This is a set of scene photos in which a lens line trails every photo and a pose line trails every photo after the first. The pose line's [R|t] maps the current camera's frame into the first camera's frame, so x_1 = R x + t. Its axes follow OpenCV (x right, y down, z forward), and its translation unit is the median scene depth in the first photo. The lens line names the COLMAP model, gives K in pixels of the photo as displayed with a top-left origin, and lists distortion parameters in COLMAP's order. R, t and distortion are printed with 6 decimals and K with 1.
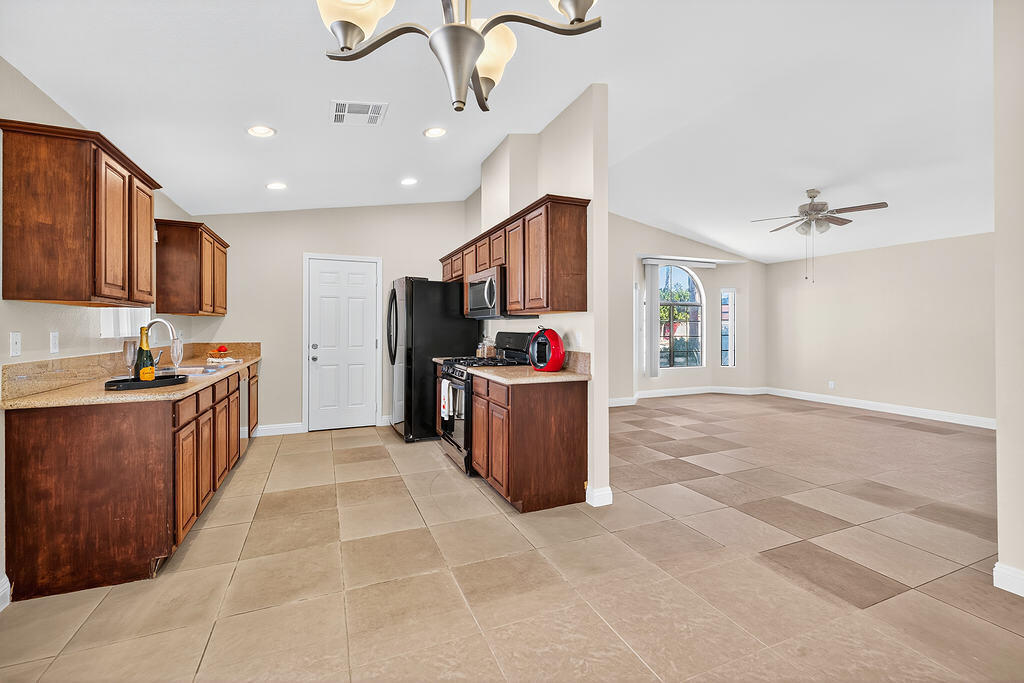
lens RADIAL K [[430.8, 0, 509.8], [0, 430.8, 329.8], [0, 0, 1]] dist [0.009514, -0.000333]
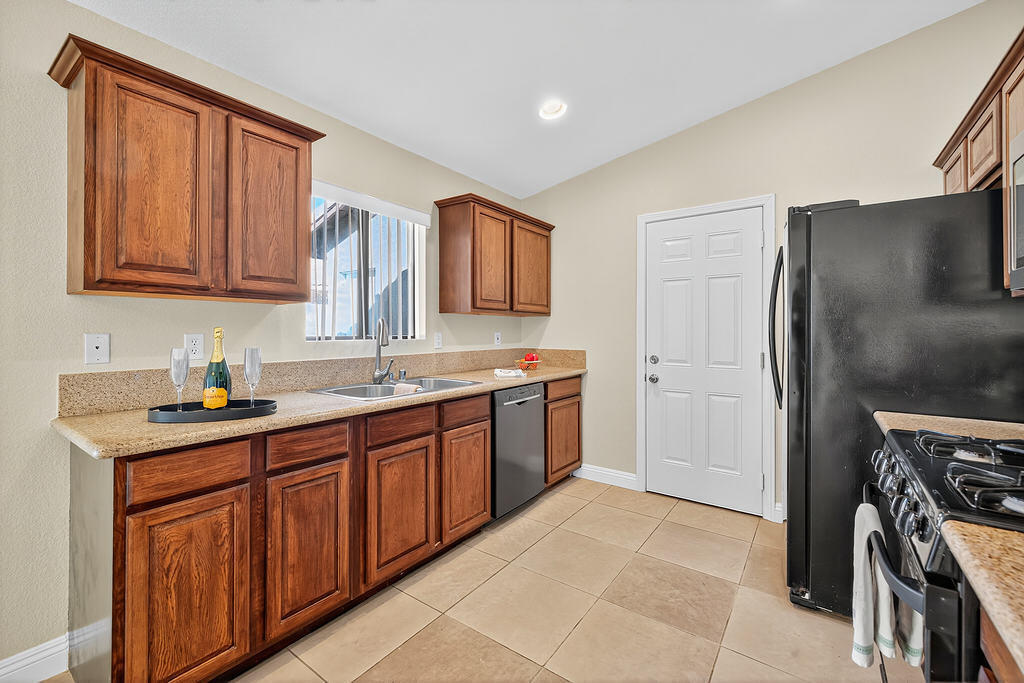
lens RADIAL K [[430.8, 0, 505.4], [0, 430.8, 329.4], [0, 0, 1]] dist [0.009514, -0.000333]
pose [[0.507799, -0.000286, -0.861476, -0.027902], [-0.006559, 0.999970, -0.004198, -0.003496], [0.861451, 0.007782, 0.507782, 0.829604]]
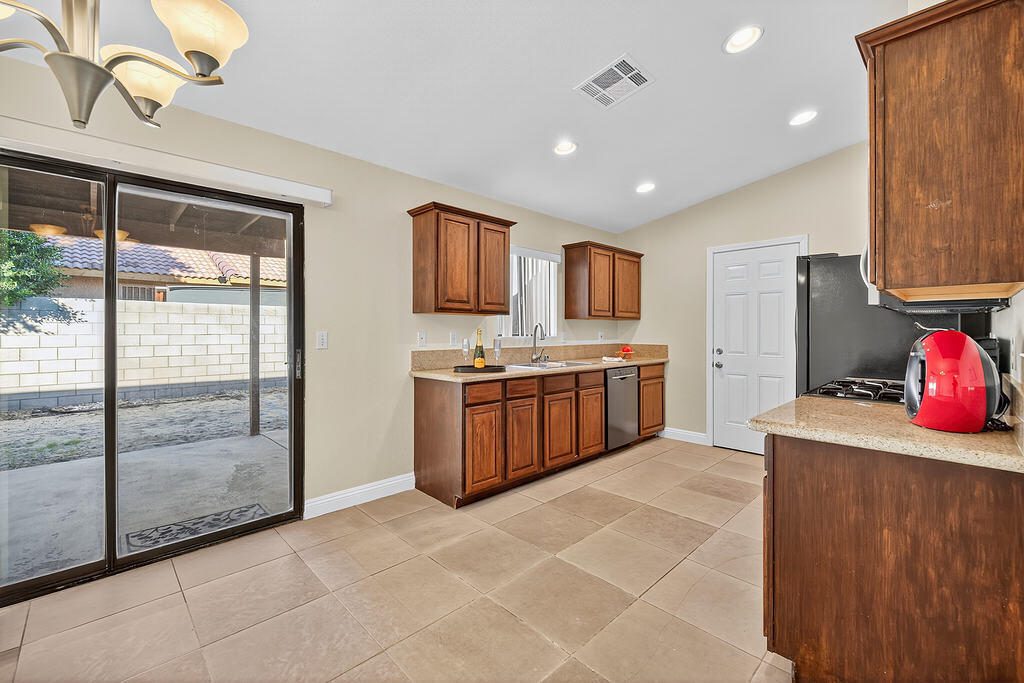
lens RADIAL K [[430.8, 0, 504.7], [0, 430.8, 334.7], [0, 0, 1]] dist [0.009514, -0.000333]
pose [[0.351127, 0.007209, -0.936300, 0.374776], [-0.004949, 0.999971, 0.005843, 0.002196], [0.936315, 0.002582, 0.351153, 0.471390]]
